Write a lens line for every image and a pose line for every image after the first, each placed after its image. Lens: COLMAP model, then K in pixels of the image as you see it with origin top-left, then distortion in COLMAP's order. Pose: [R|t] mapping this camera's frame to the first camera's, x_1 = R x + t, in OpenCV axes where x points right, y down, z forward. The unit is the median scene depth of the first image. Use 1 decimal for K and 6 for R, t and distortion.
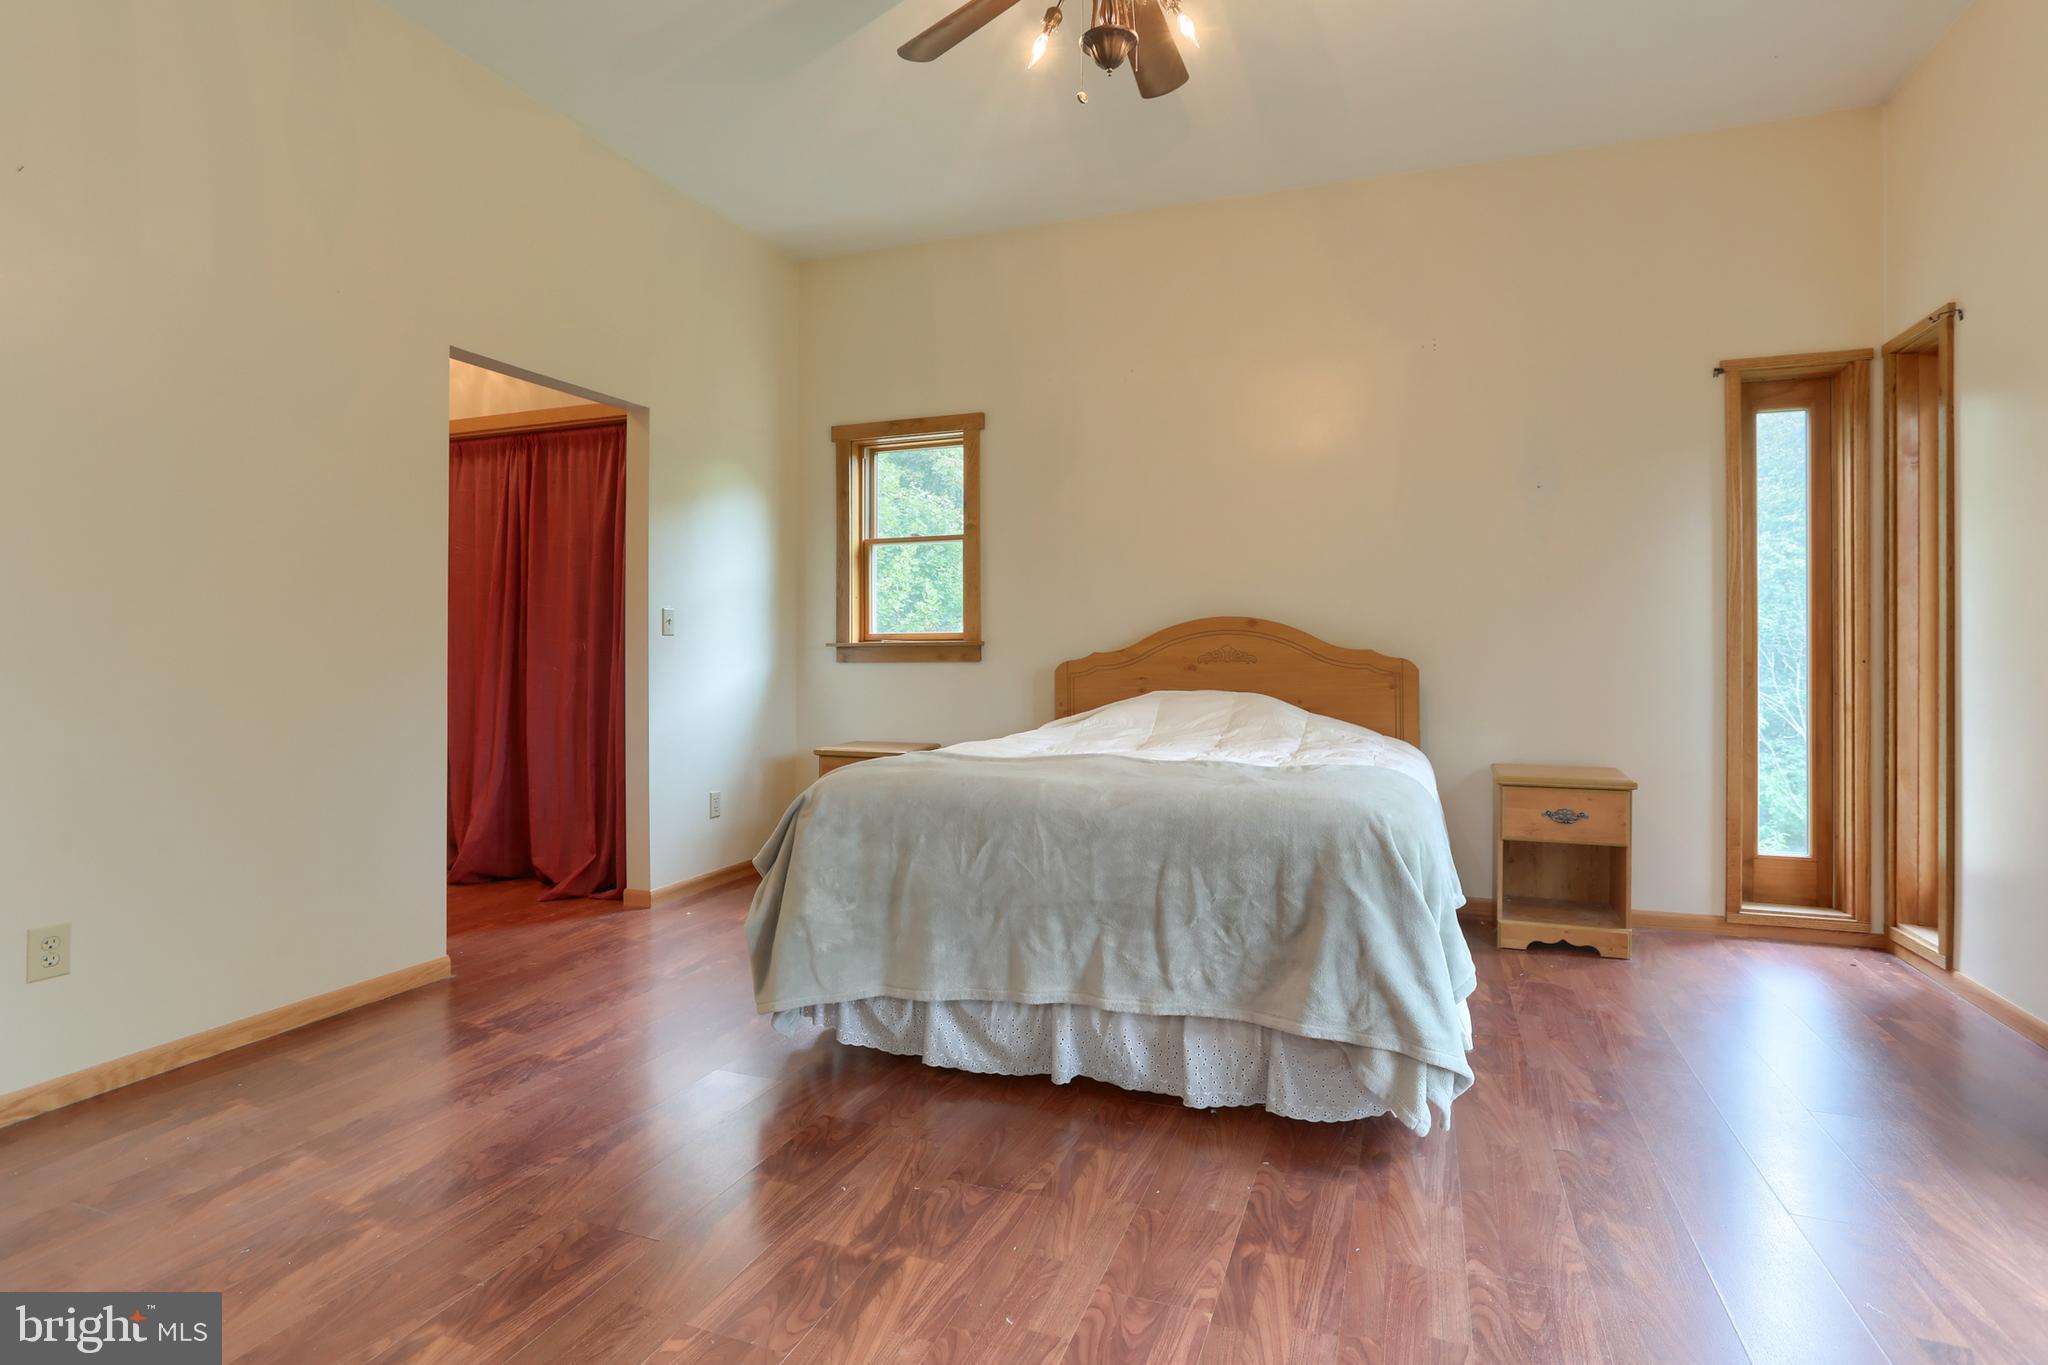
lens RADIAL K [[1012.2, 0, 1009.7], [0, 1012.2, 642.2], [0, 0, 1]] dist [-0.068476, 0.043423]
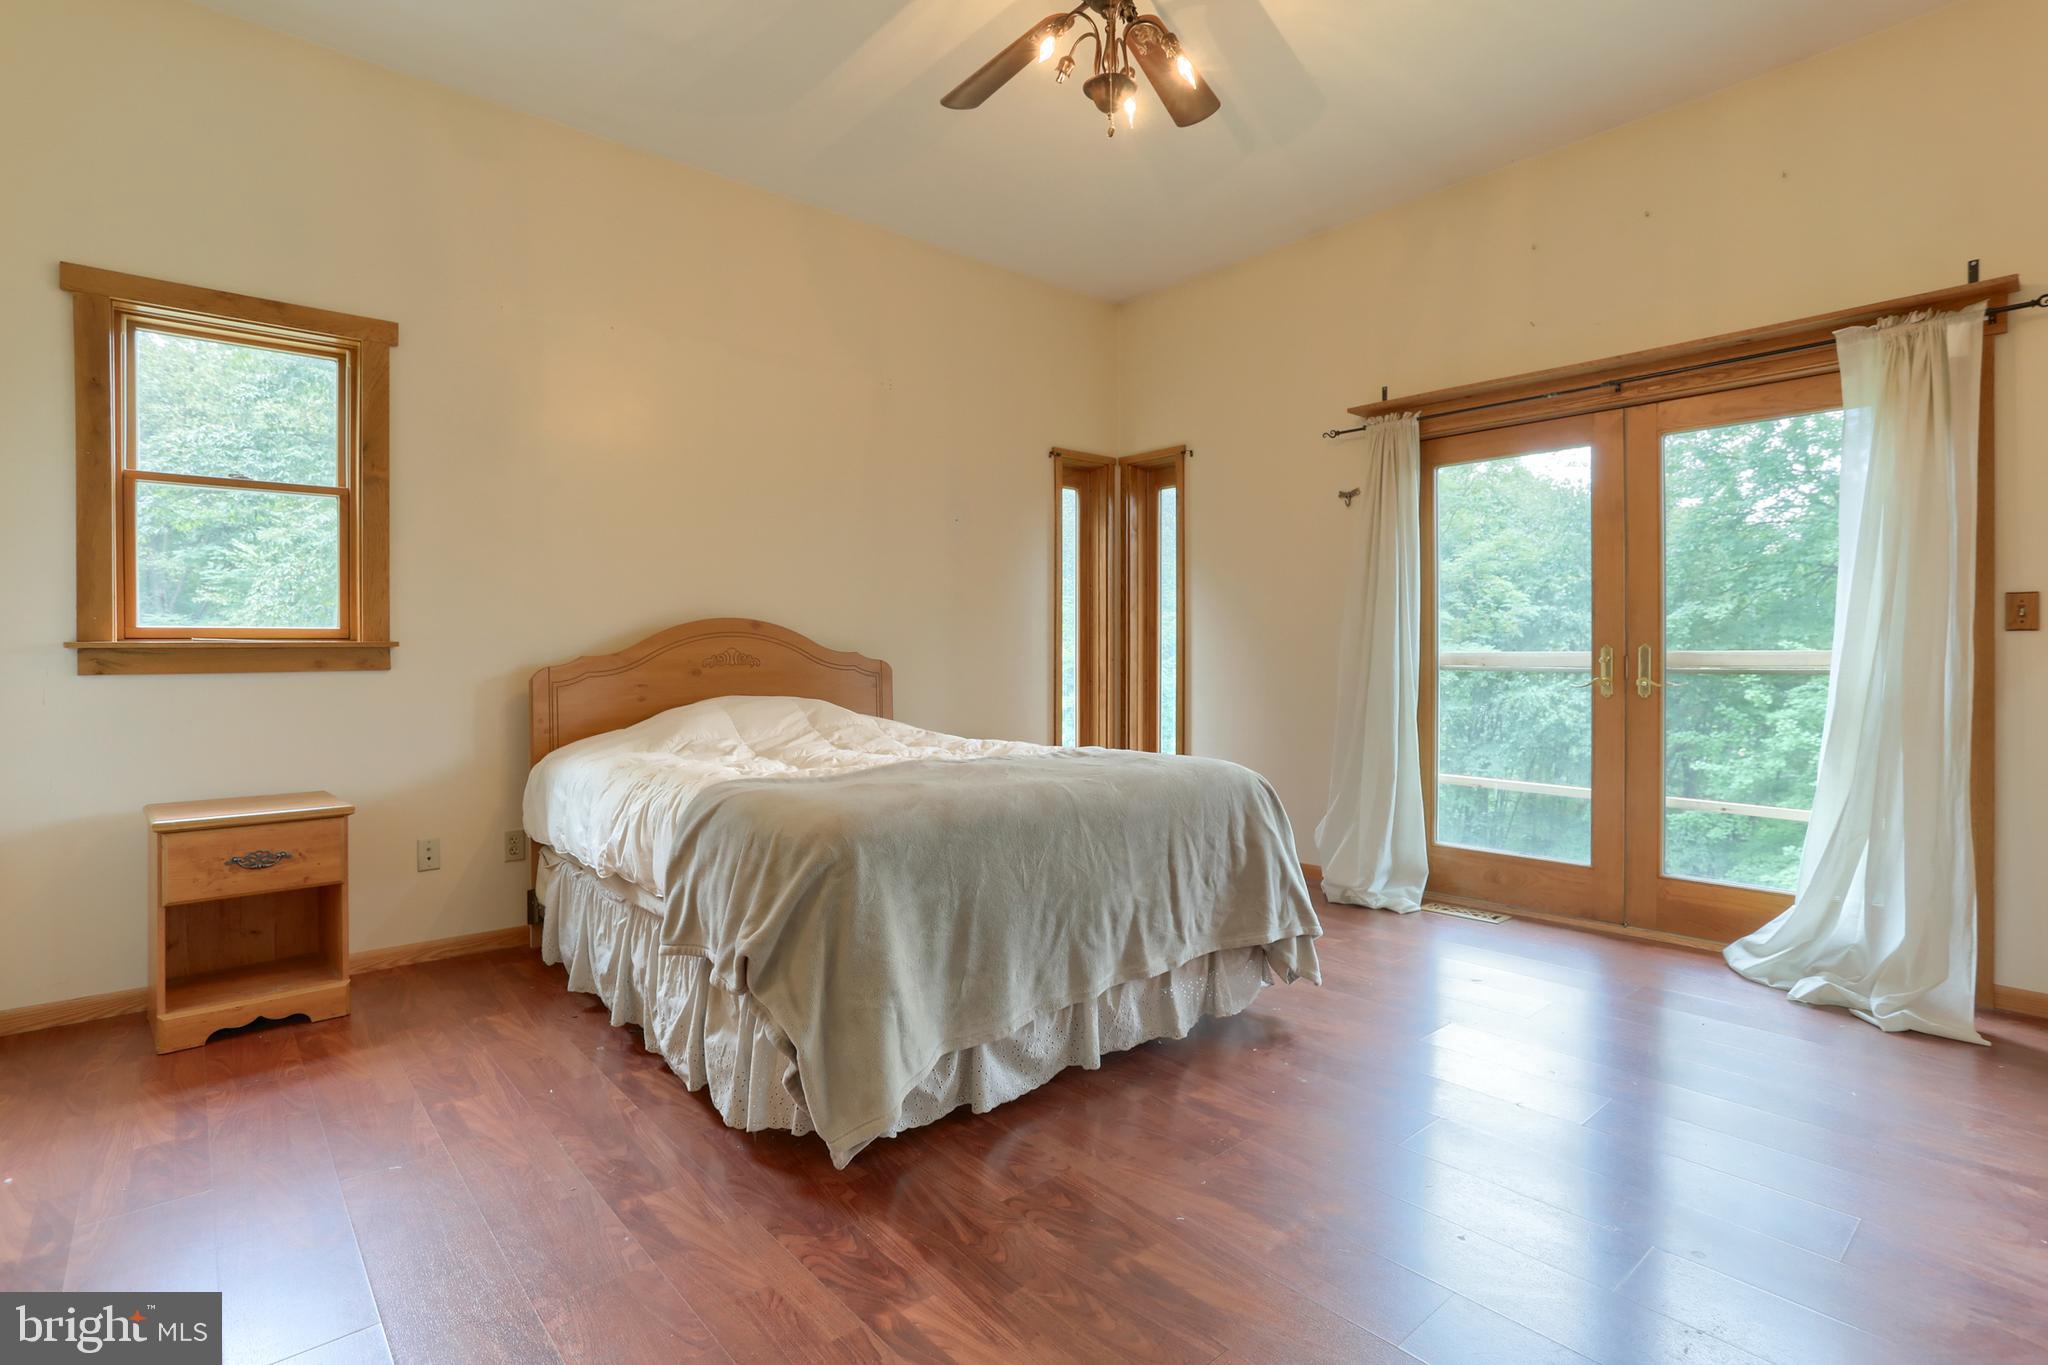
lens RADIAL K [[1012.2, 0, 1009.7], [0, 1012.2, 642.2], [0, 0, 1]] dist [-0.068476, 0.043423]
pose [[0.480388, 0.007049, 0.877028, -0.548731], [-0.004515, 0.999974, -0.005564, 0.001986], [-0.877044, -0.001287, 0.480407, 0.349256]]
